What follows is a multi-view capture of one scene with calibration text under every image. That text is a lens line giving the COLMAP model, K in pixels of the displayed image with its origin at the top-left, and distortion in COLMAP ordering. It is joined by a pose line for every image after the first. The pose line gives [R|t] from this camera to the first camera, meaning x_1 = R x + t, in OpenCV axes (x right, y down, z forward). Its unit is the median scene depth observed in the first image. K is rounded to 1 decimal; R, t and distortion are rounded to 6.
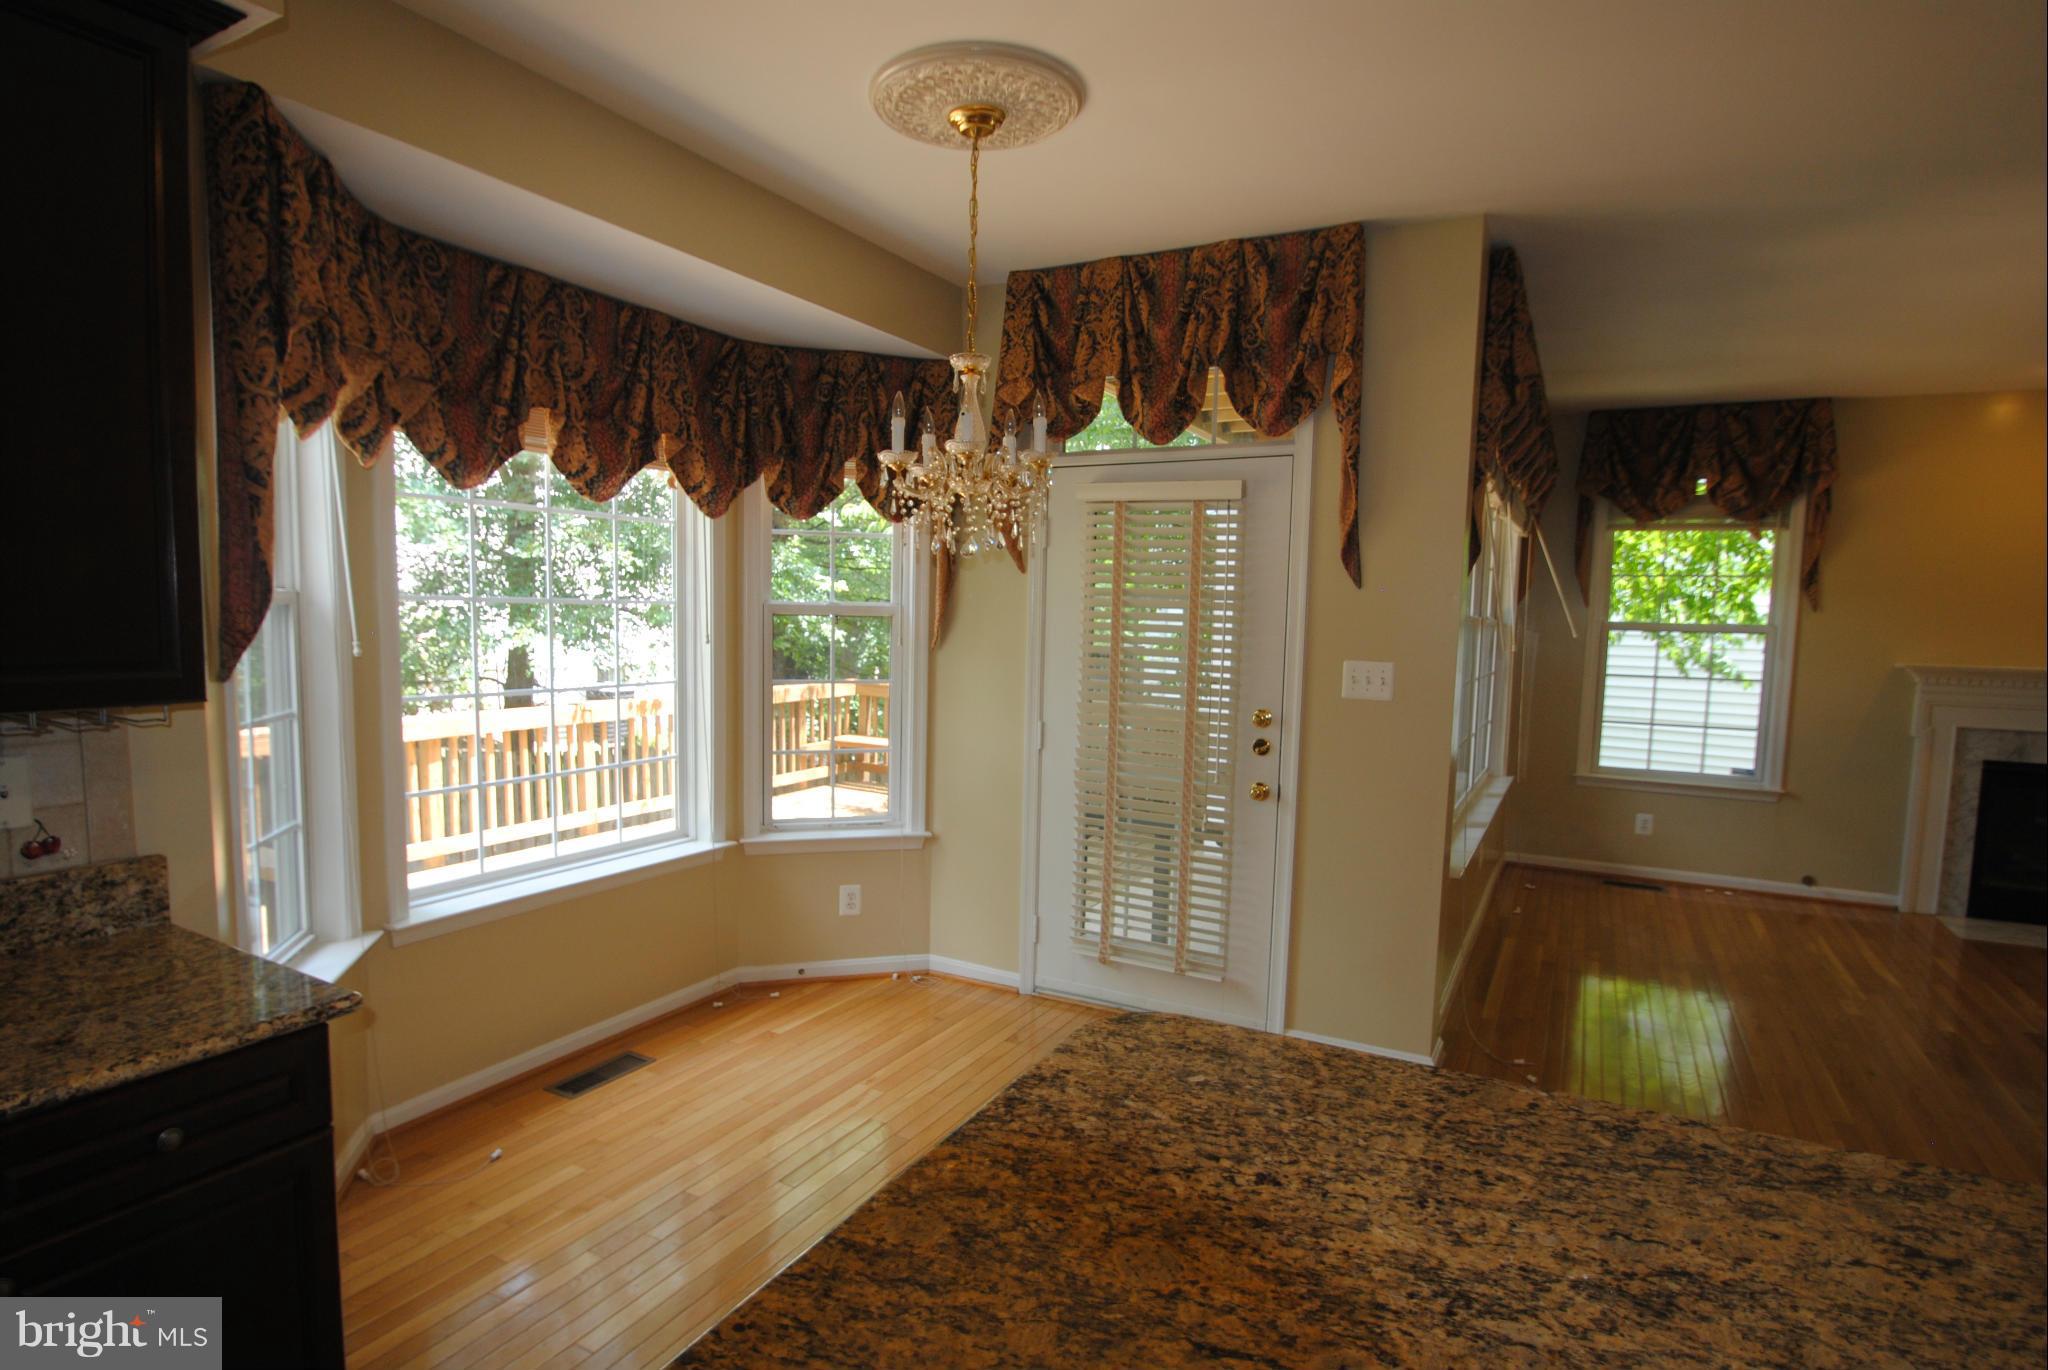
lens RADIAL K [[1071.0, 0, 984.5], [0, 1071.0, 720.6], [0, 0, 1]] dist [-0.012025, -0.011900]
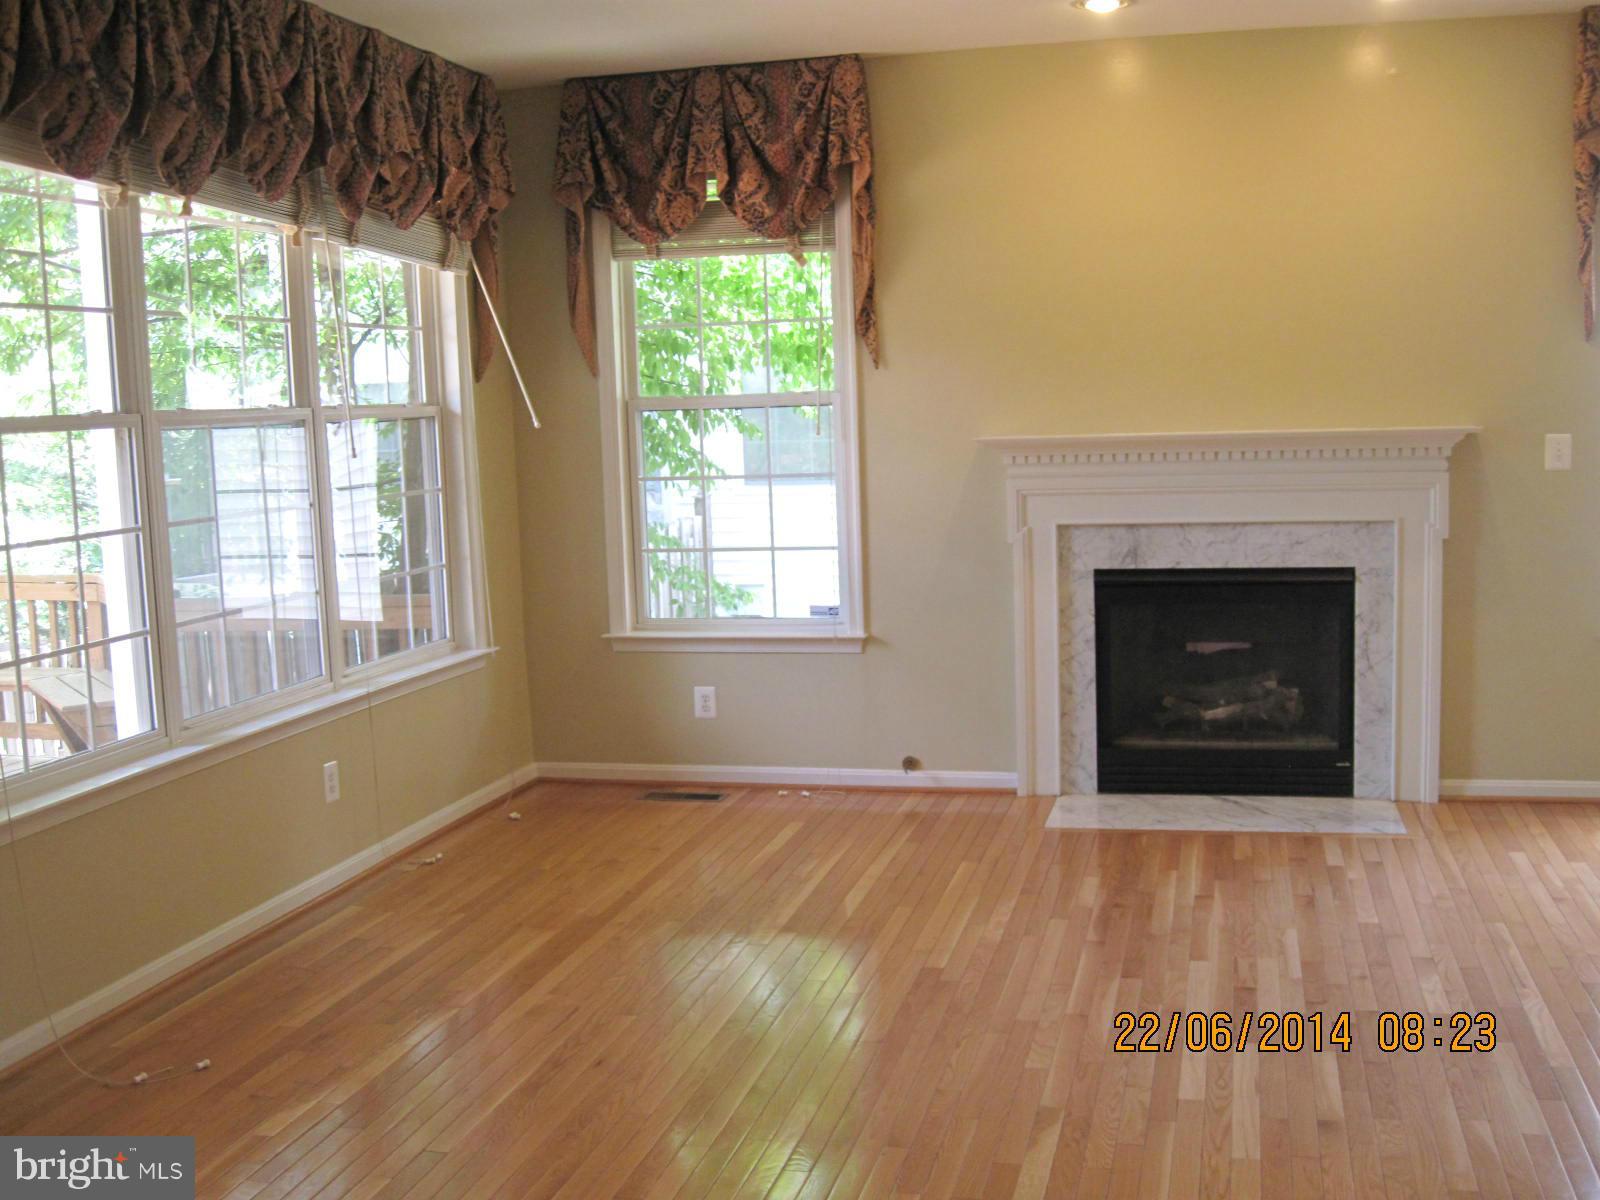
lens RADIAL K [[1714.8, 0, 812.3], [0, 1714.8, 629.9], [0, 0, 1]] dist [-0.110554, 0.000000]
pose [[0.960772, -0.086114, 0.263632, 0.664907], [0.078183, 0.996118, 0.040447, 0.024383], [-0.266092, -0.018249, 0.963775, -0.072387]]
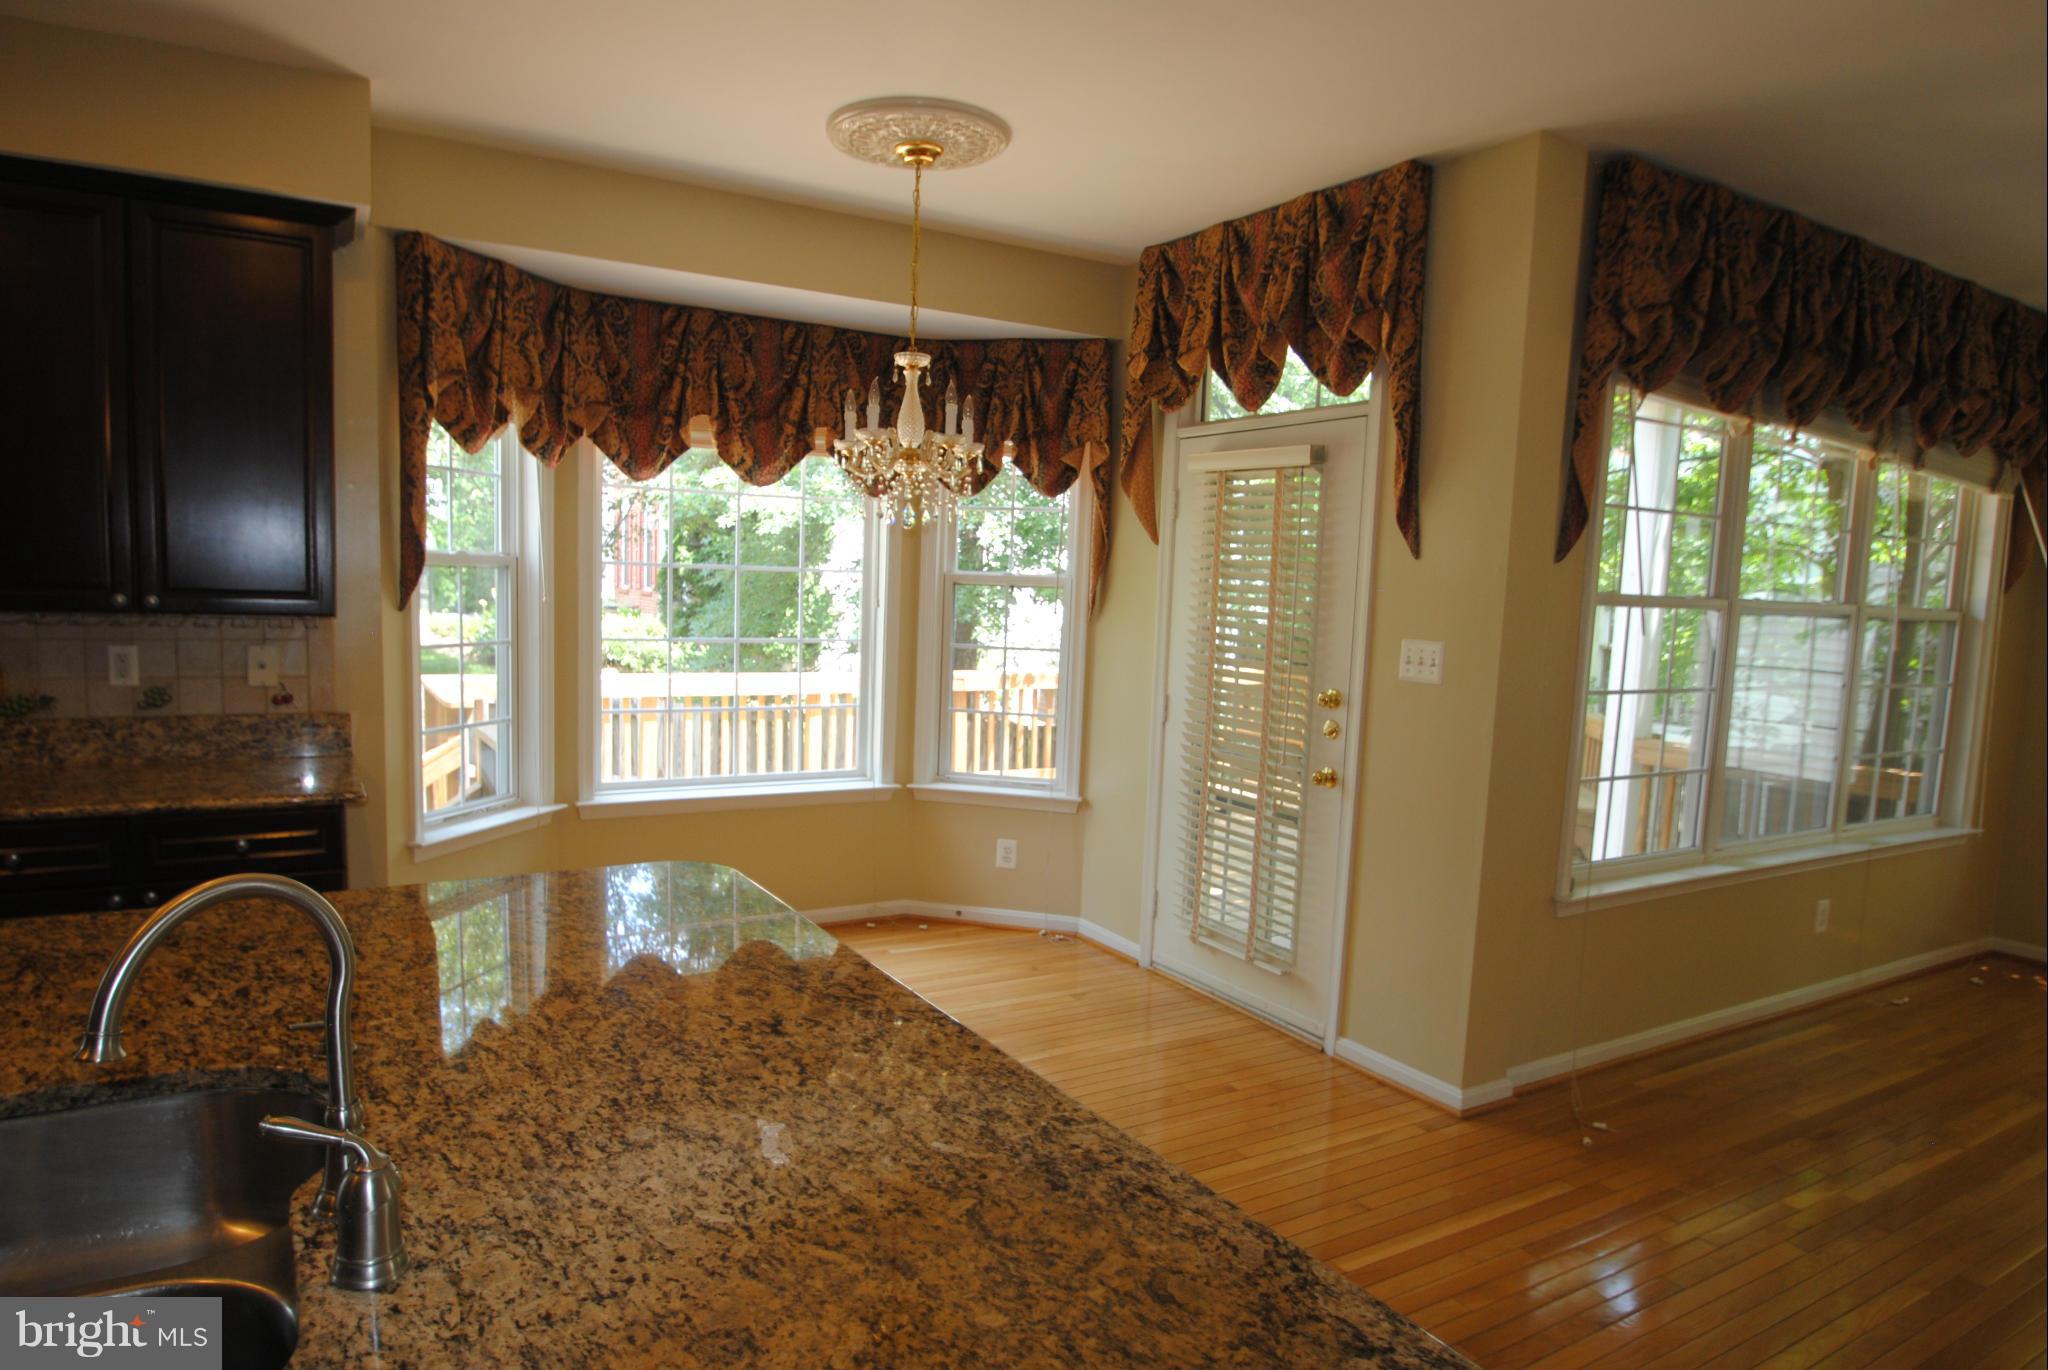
lens RADIAL K [[1212.3, 0, 981.9], [0, 1212.3, 722.0], [0, 0, 1]] dist [-0.024245, -0.010009]
pose [[0.861709, 0.069516, -0.502619, 0.505977], [-0.069425, 0.997408, 0.018924, 0.018566], [0.502631, 0.018587, 0.864301, -0.061497]]
